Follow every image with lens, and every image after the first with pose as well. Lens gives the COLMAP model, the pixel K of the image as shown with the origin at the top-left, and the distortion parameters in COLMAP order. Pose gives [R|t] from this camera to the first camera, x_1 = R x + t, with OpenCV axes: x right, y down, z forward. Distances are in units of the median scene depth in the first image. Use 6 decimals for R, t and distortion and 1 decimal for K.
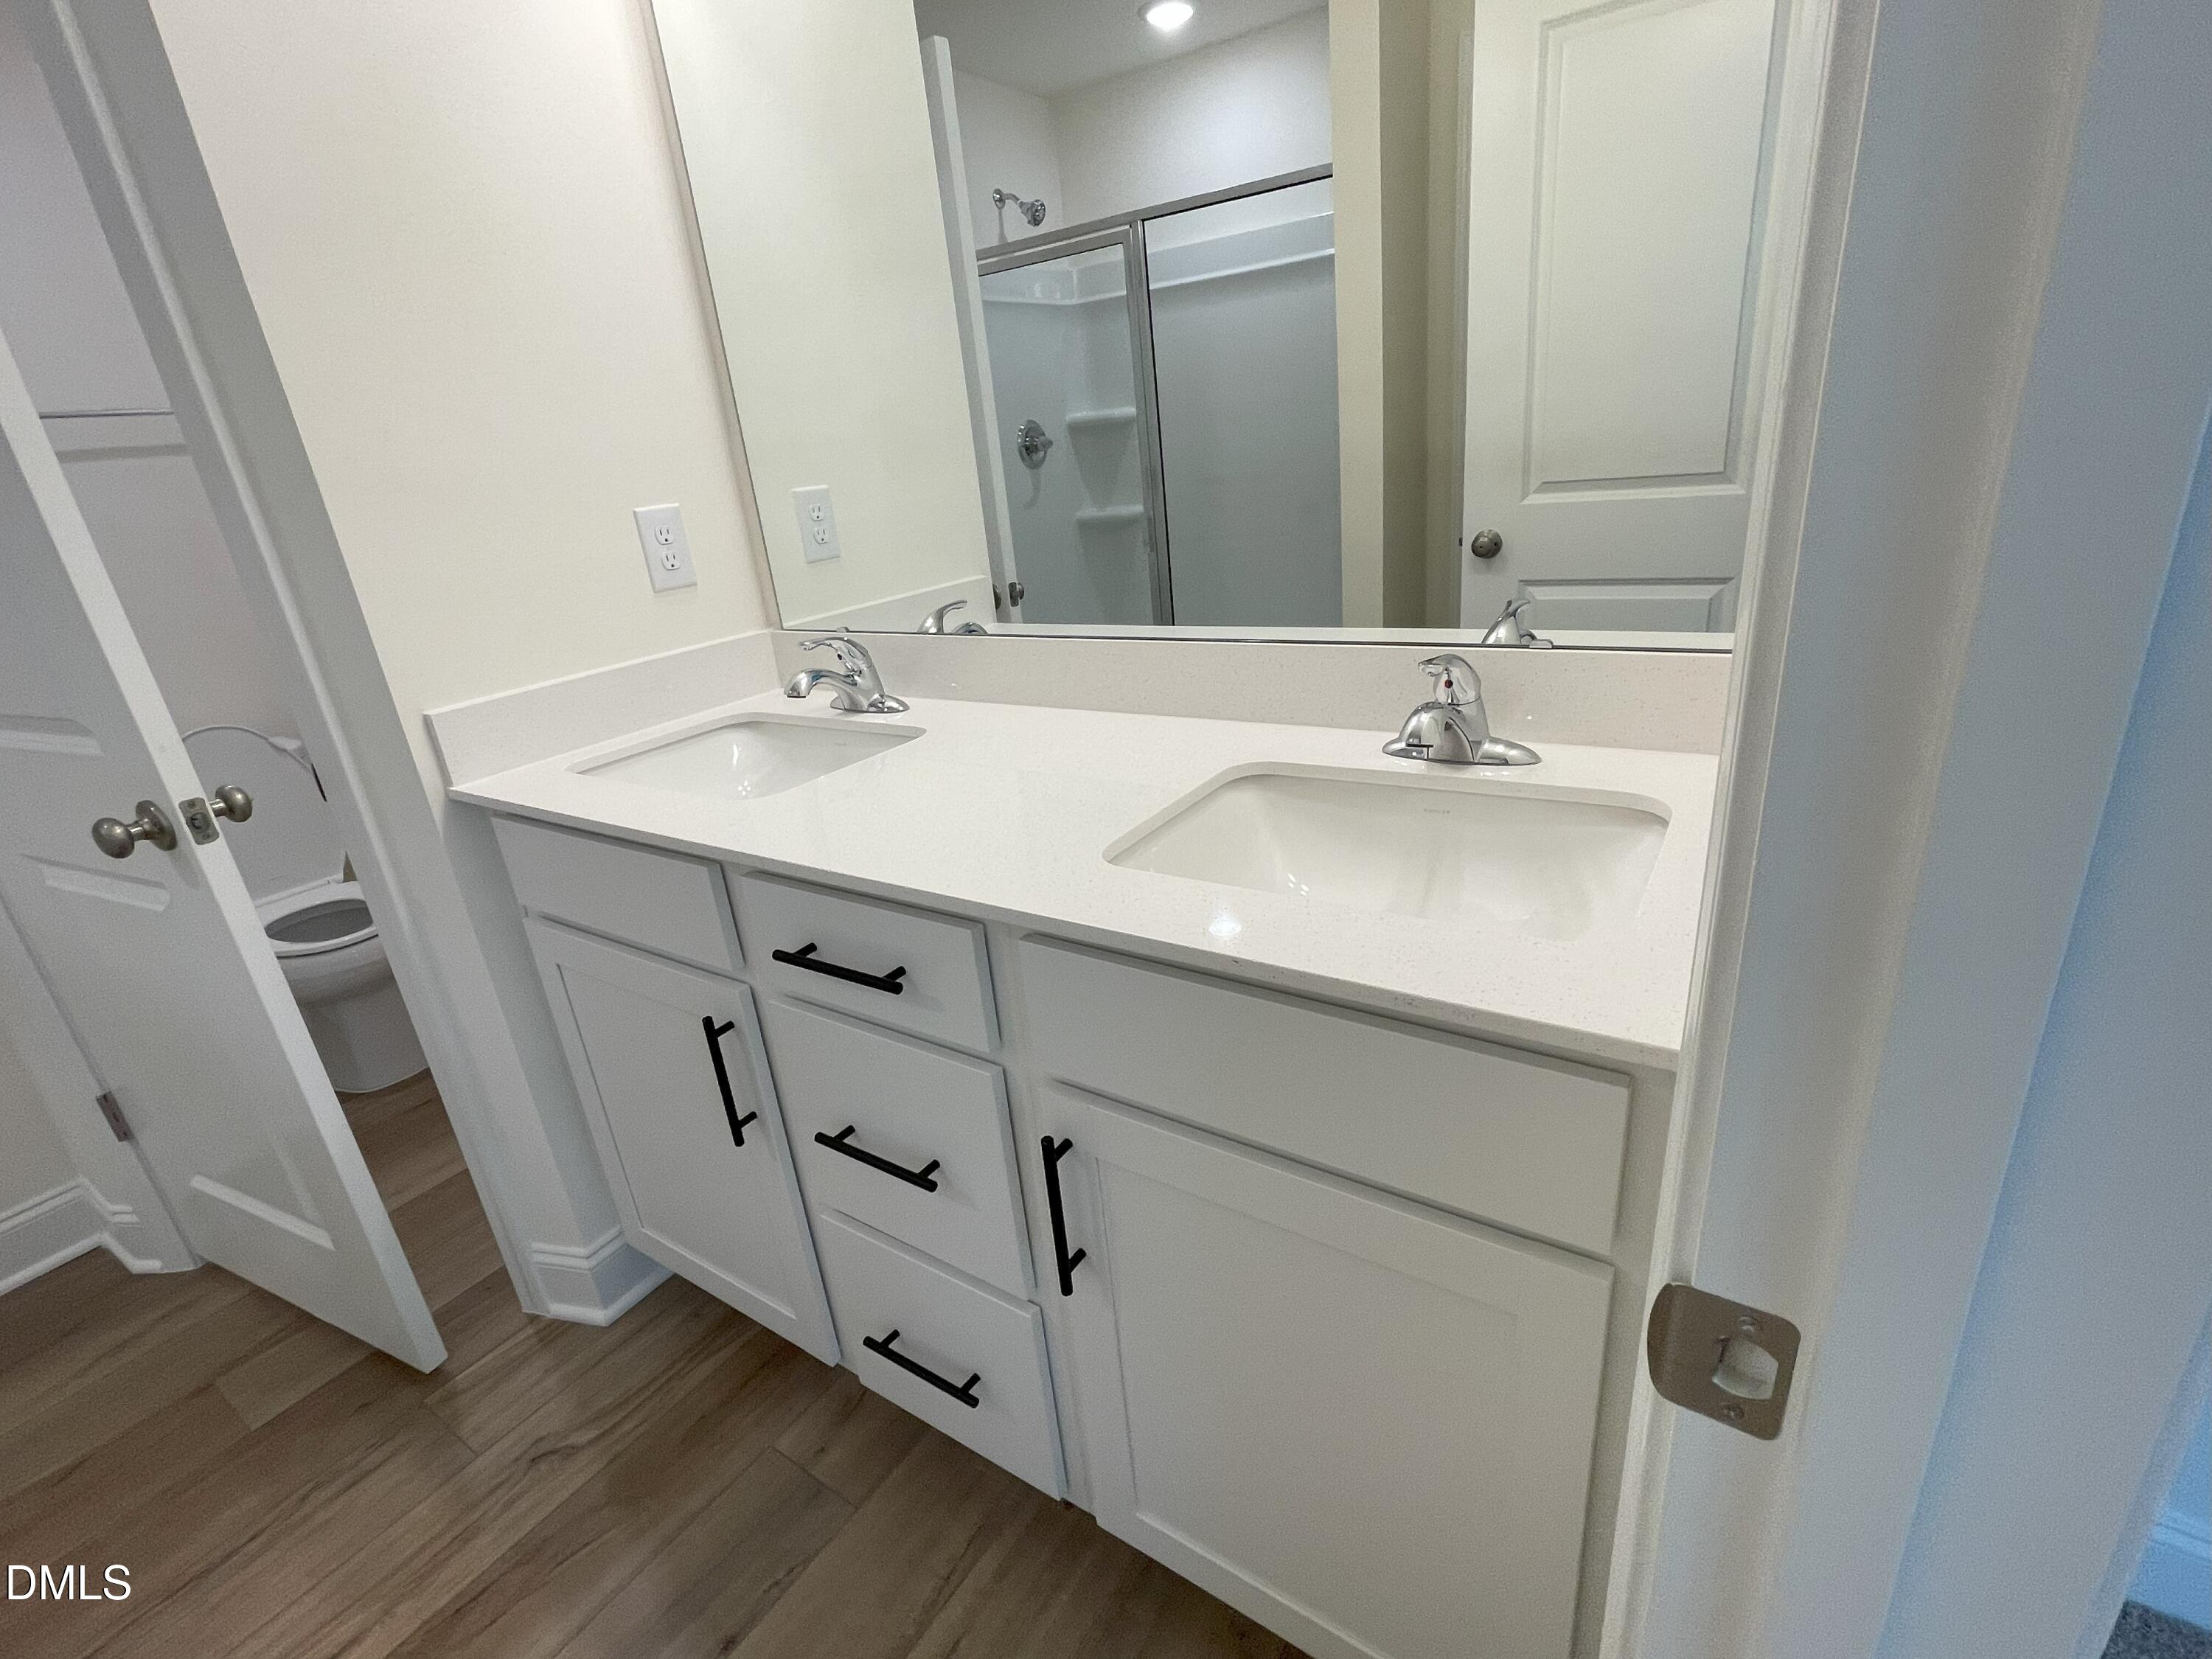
lens RADIAL K [[1017.7, 0, 1106.0], [0, 1017.7, 829.5], [0, 0, 1]] dist [-0.001832, -0.000376]
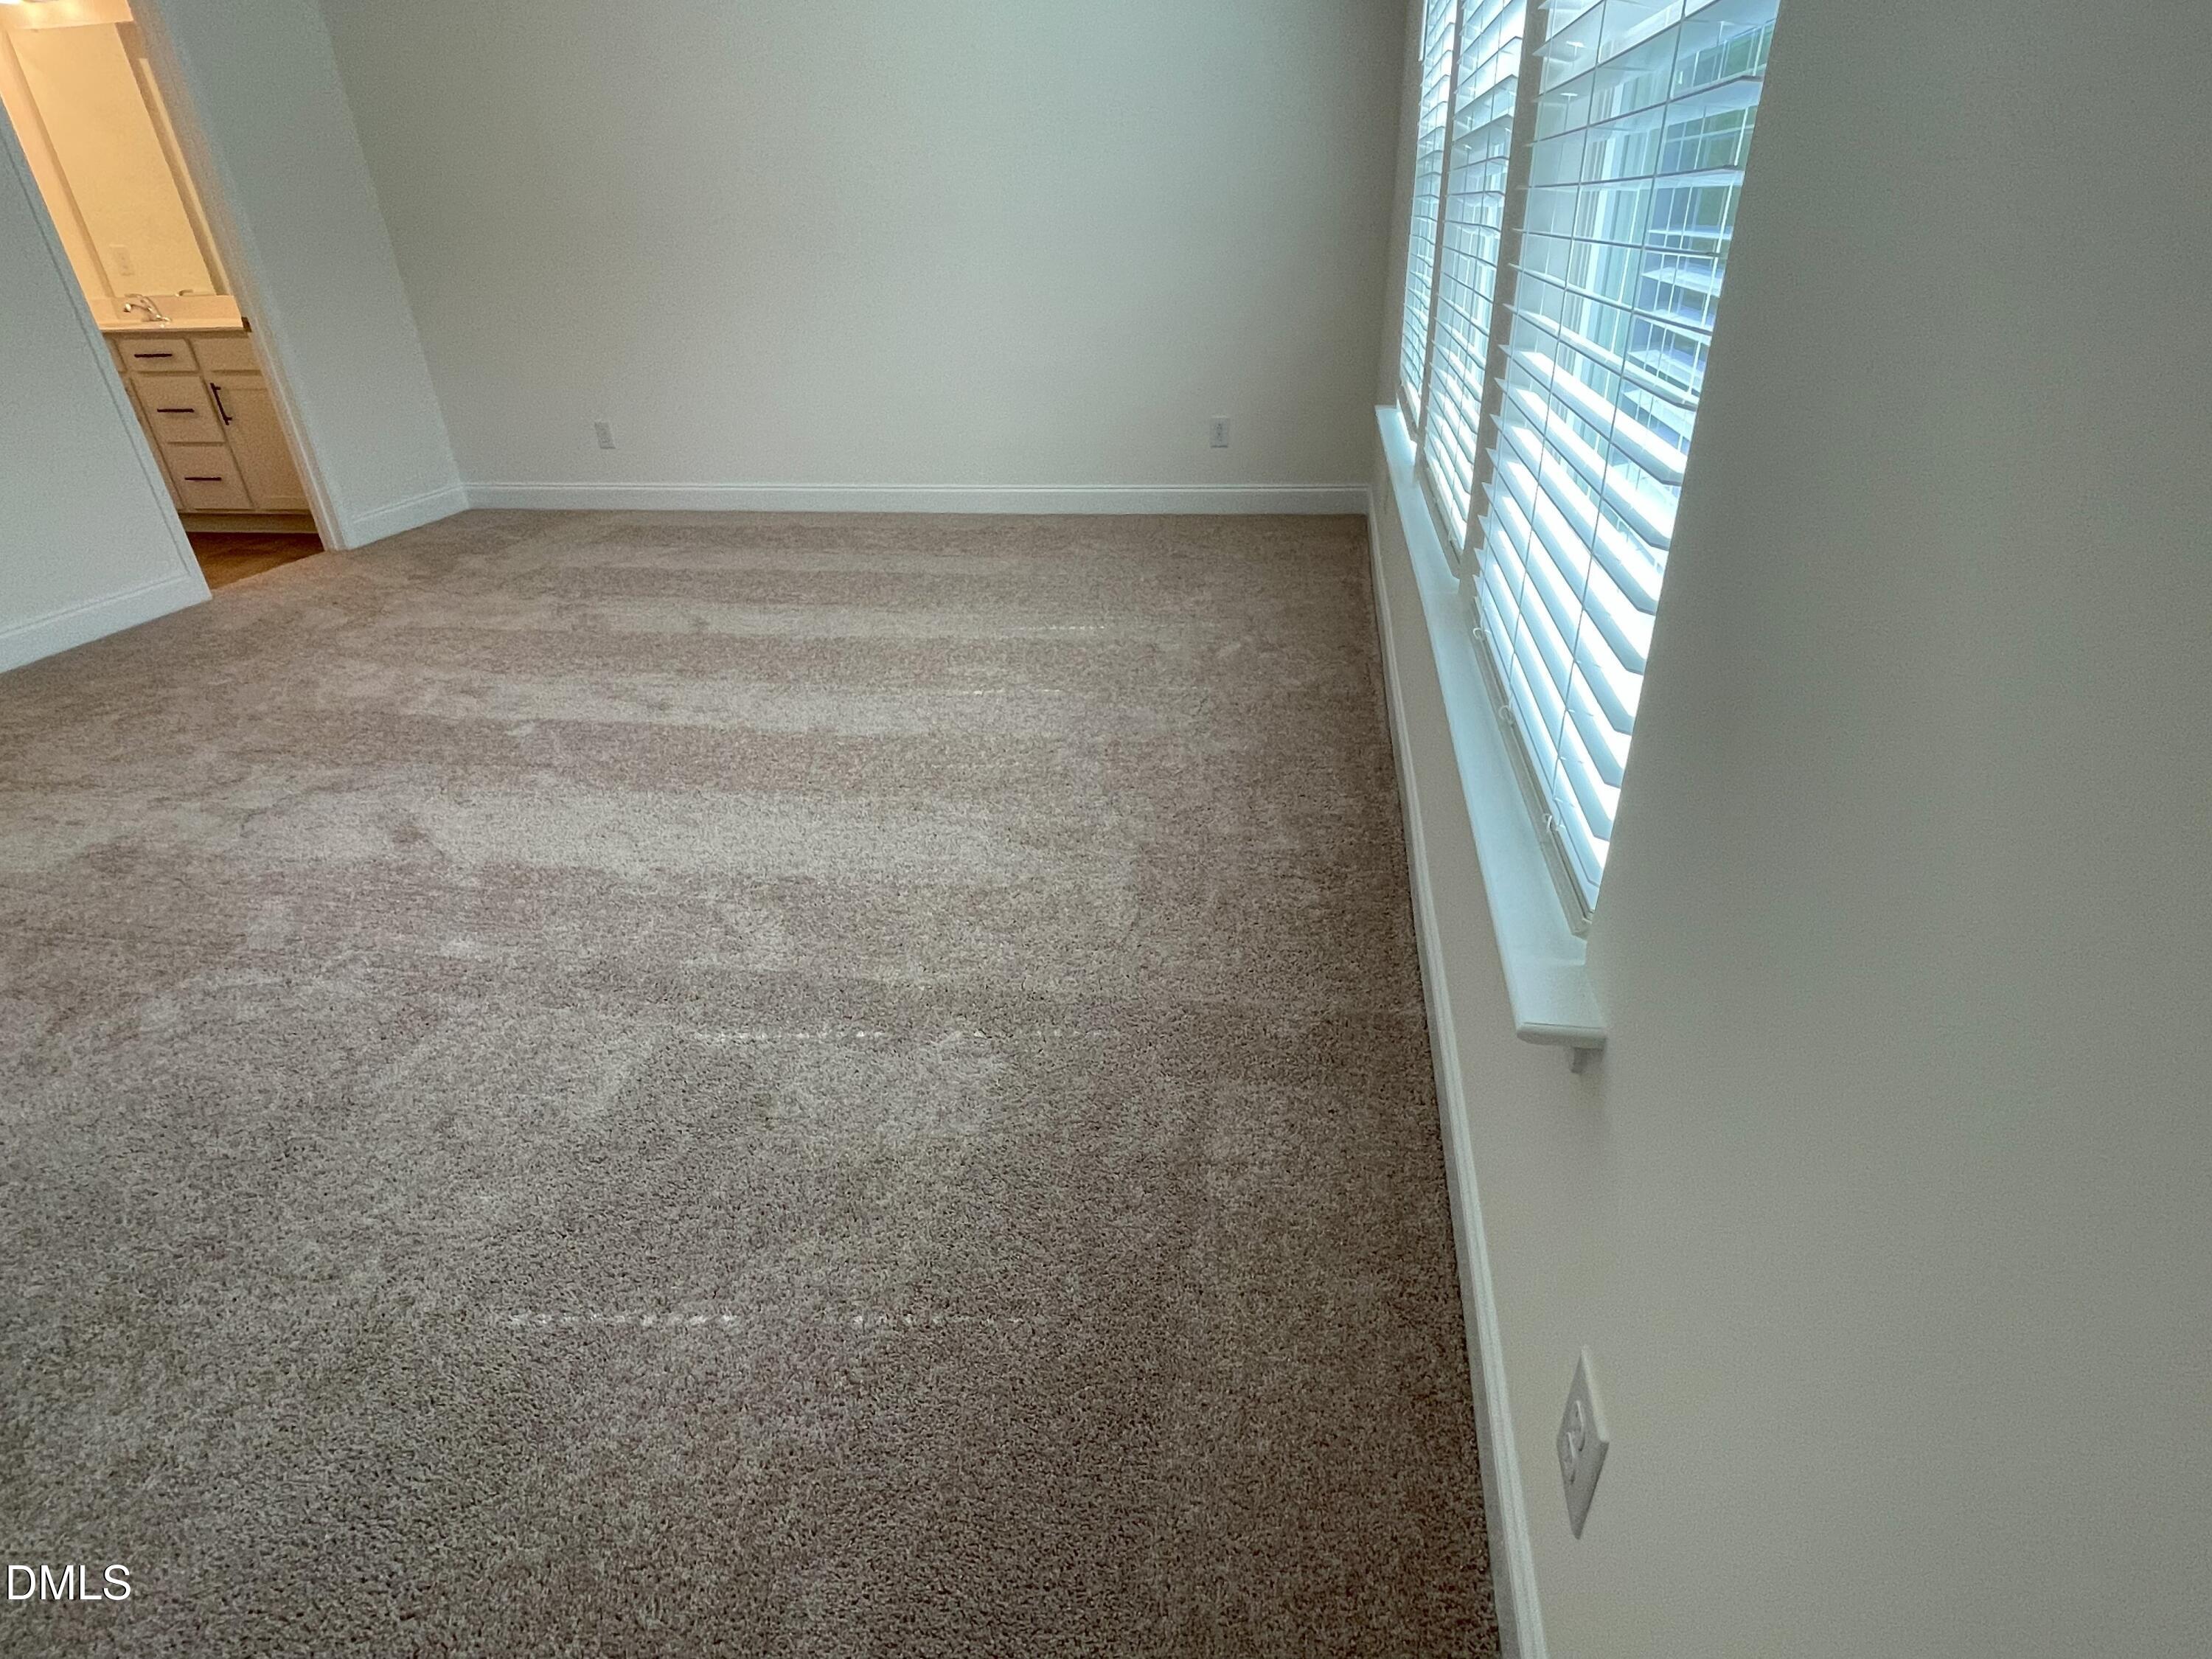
lens RADIAL K [[1129.2, 0, 1102.9], [0, 1129.2, 824.6], [0, 0, 1]] dist [-0.003107, 0.001147]
pose [[0.910899, -0.139431, 0.388359, 1.209304], [0.098789, 0.987499, 0.122829, 1.805376], [-0.400630, -0.073519, 0.913286, -4.871482]]
